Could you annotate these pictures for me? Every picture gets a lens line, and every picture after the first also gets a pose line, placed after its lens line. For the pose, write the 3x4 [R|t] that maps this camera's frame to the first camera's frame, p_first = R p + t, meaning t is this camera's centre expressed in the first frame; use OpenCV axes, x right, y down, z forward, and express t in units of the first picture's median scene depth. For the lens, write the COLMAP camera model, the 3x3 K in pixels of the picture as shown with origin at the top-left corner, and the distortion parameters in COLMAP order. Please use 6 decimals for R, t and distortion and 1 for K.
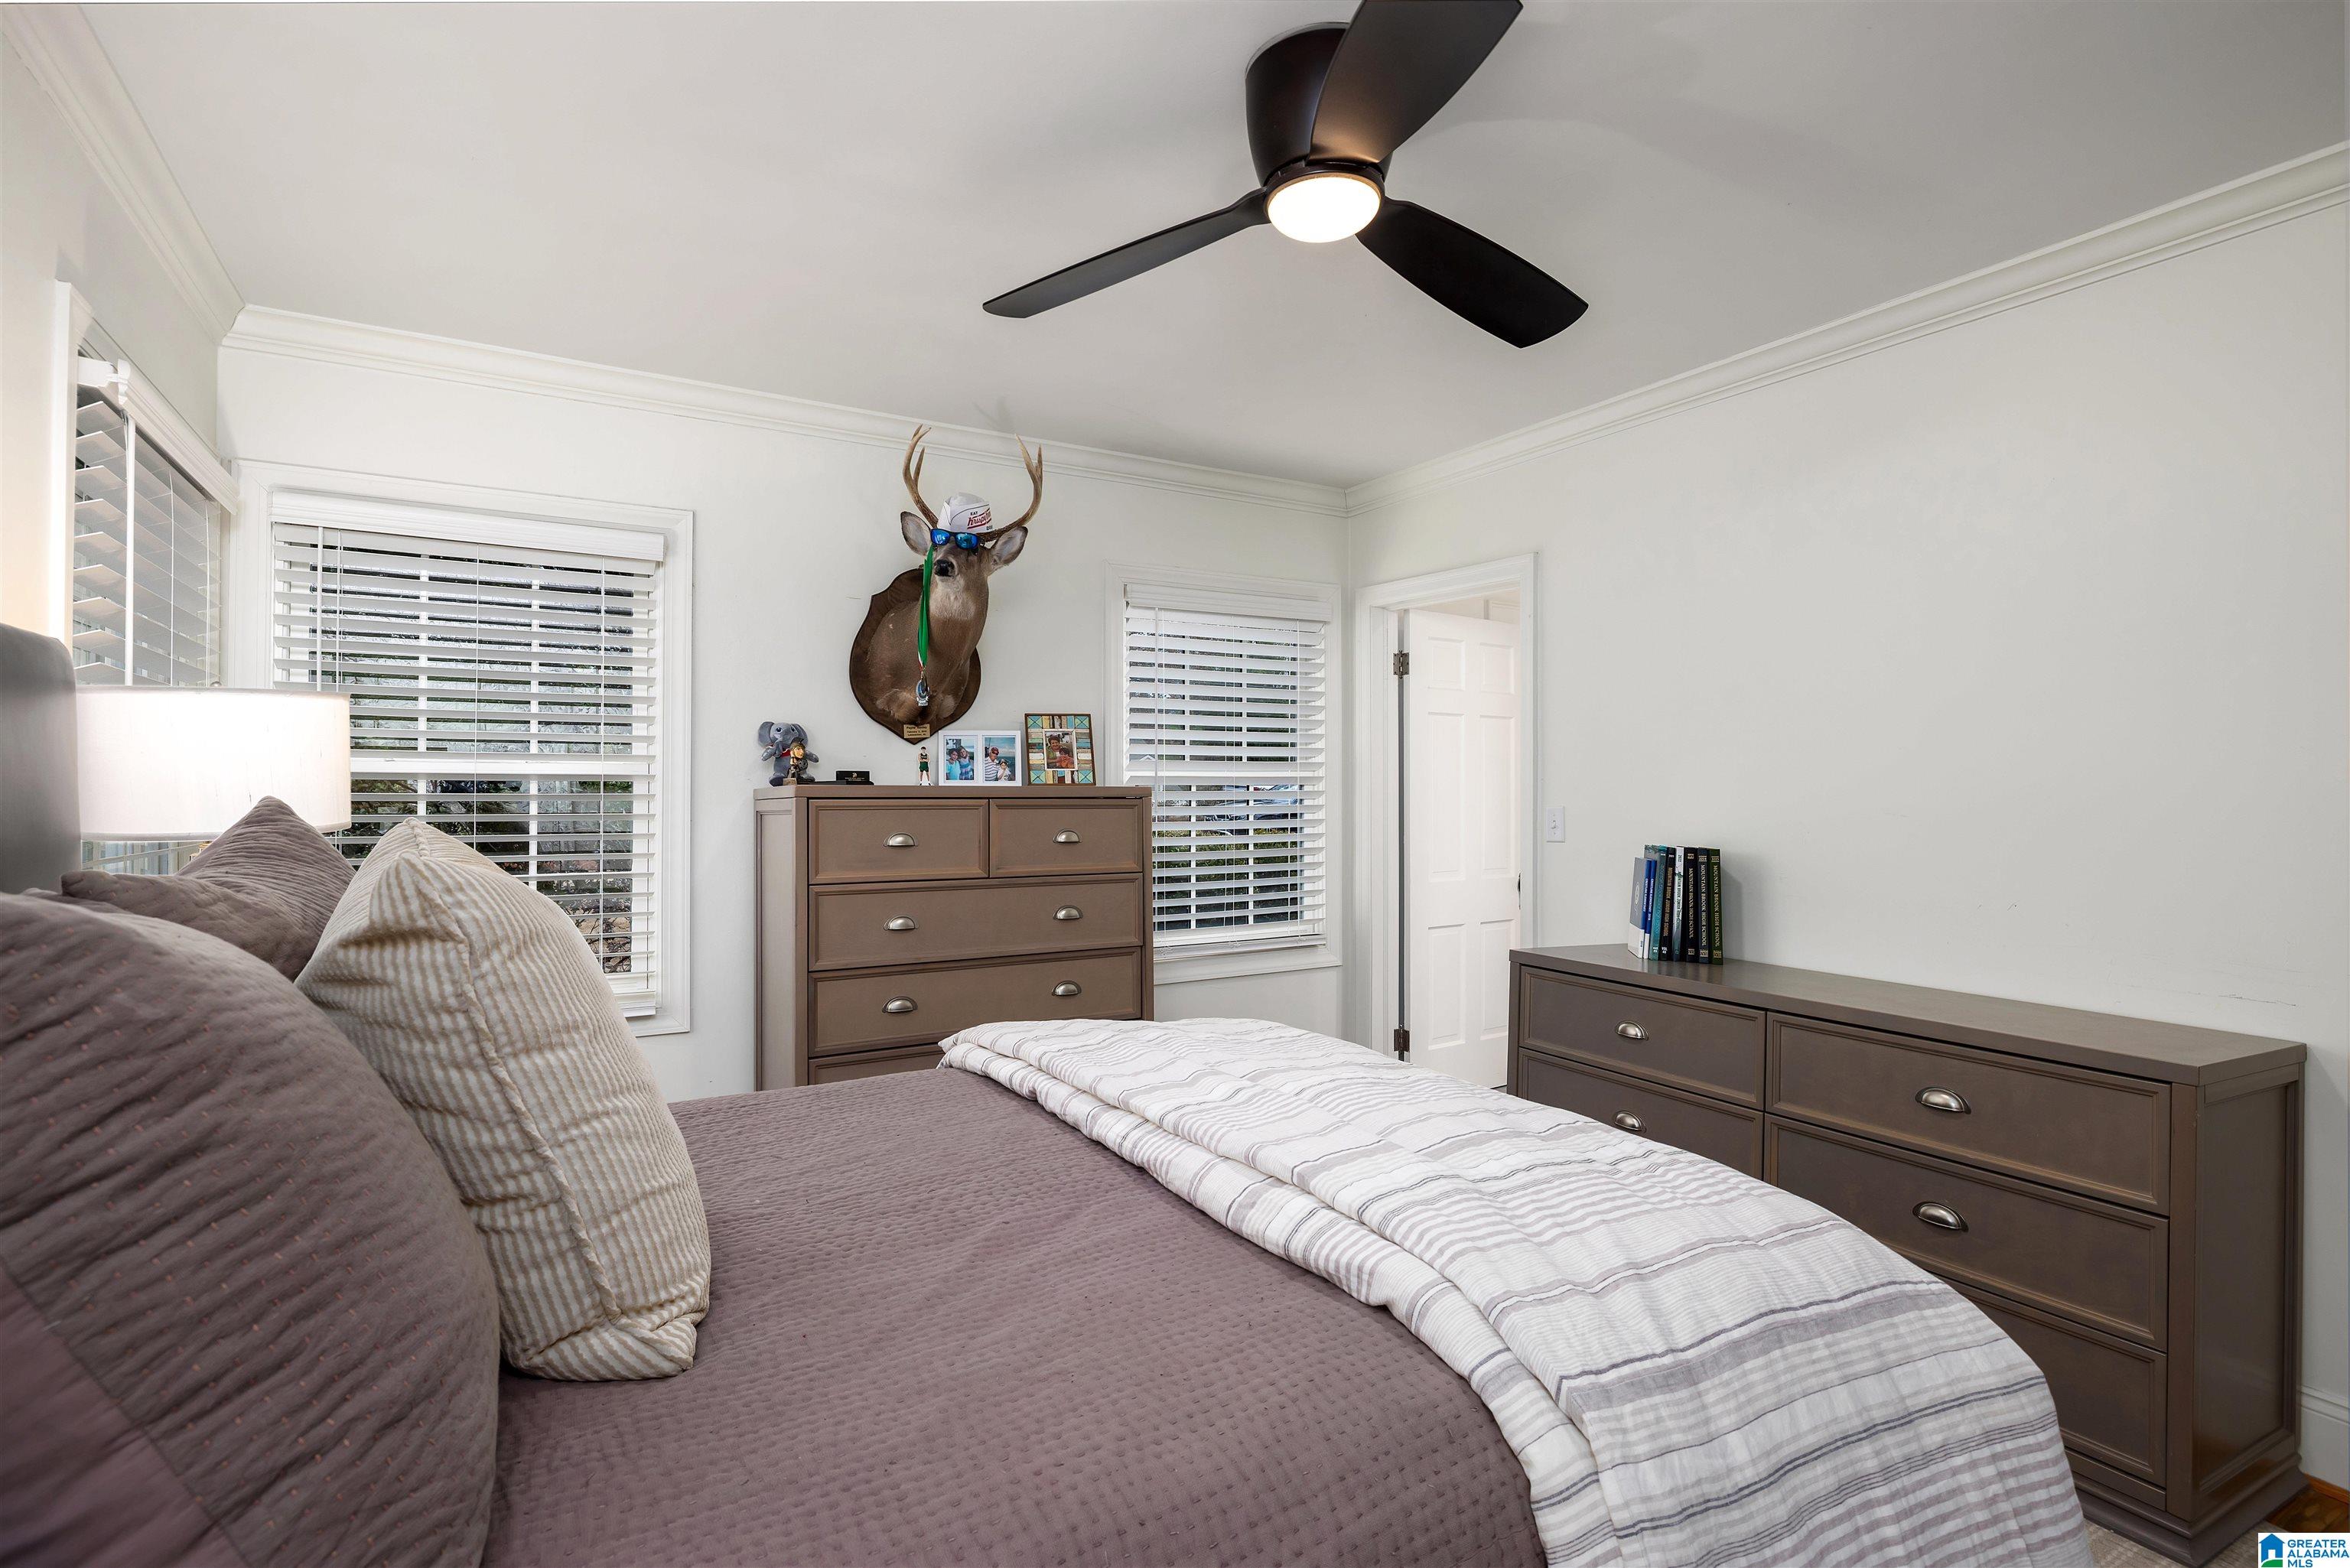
lens RADIAL K [[1114.9, 0, 1175.0], [0, 1114.9, 784.0], [0, 0, 1]] dist [-0.000693, -0.000074]
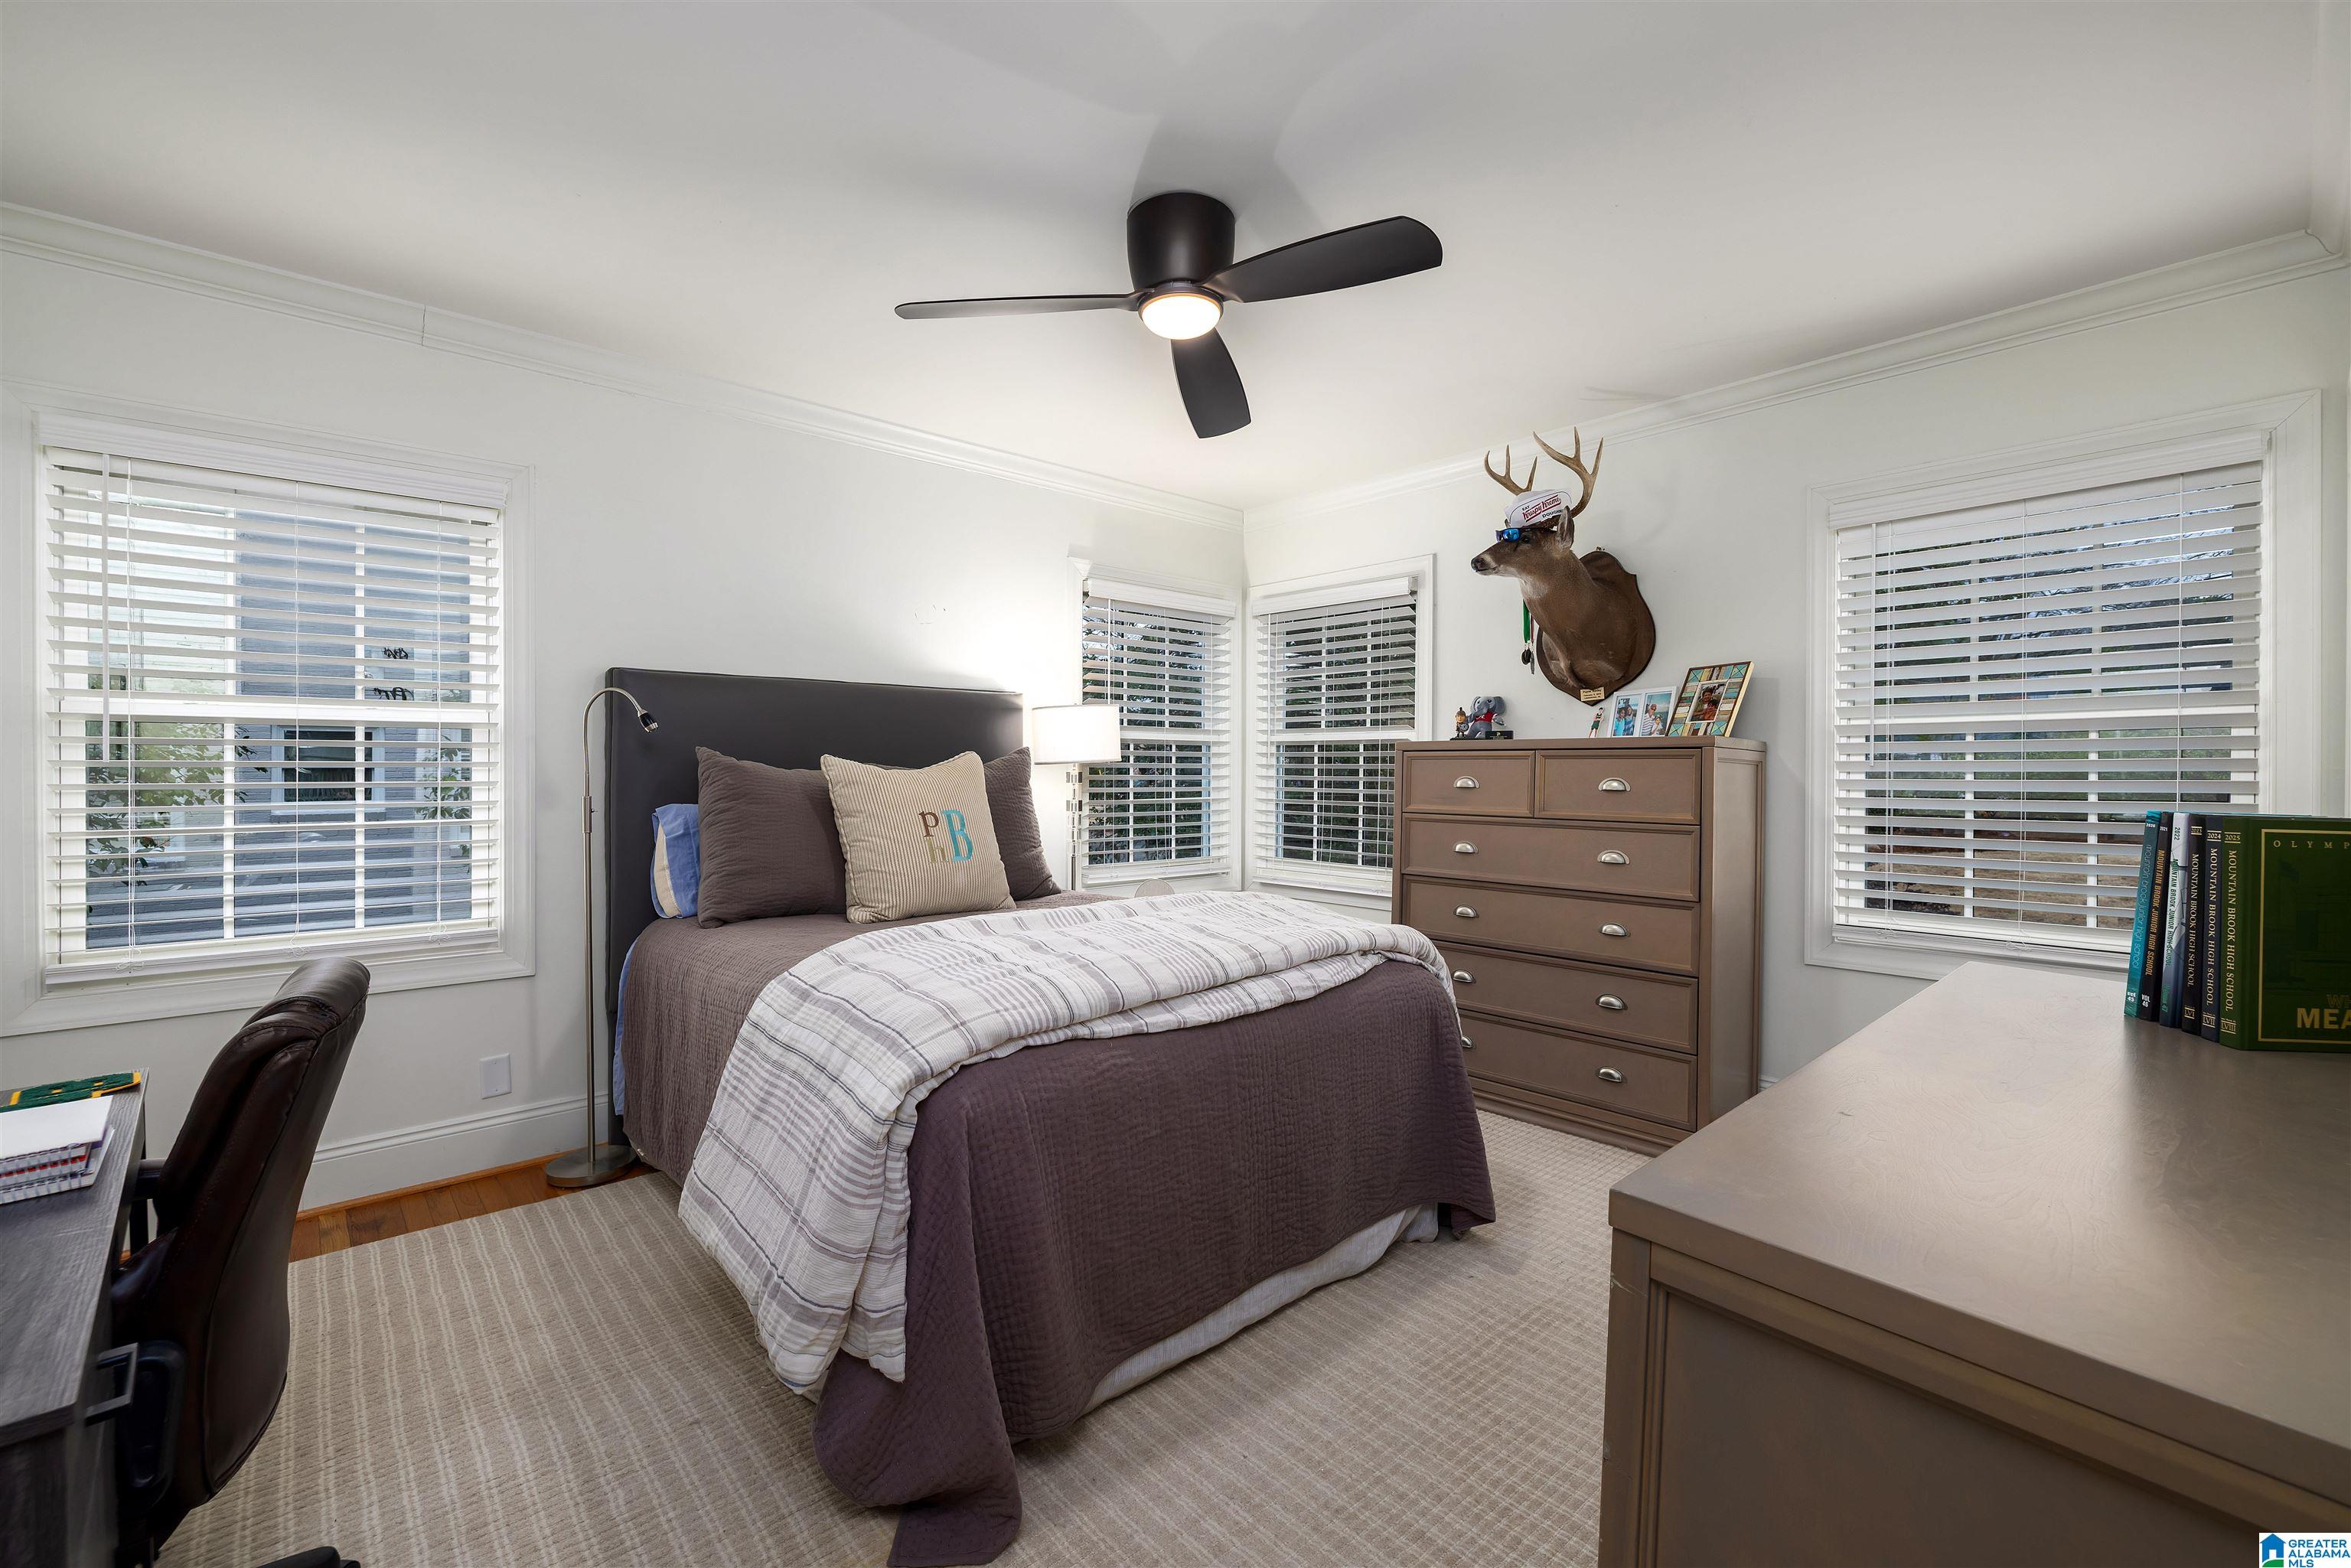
lens RADIAL K [[1011.4, 0, 1175.5], [0, 1011.4, 784.0], [0, 0, 1]] dist [0.000983, 0.000164]
pose [[0.199559, 0.011524, -0.979818, 0.733995], [0.005153, 0.999905, 0.012810, 0.030391], [0.979872, -0.007606, 0.199481, 0.386651]]
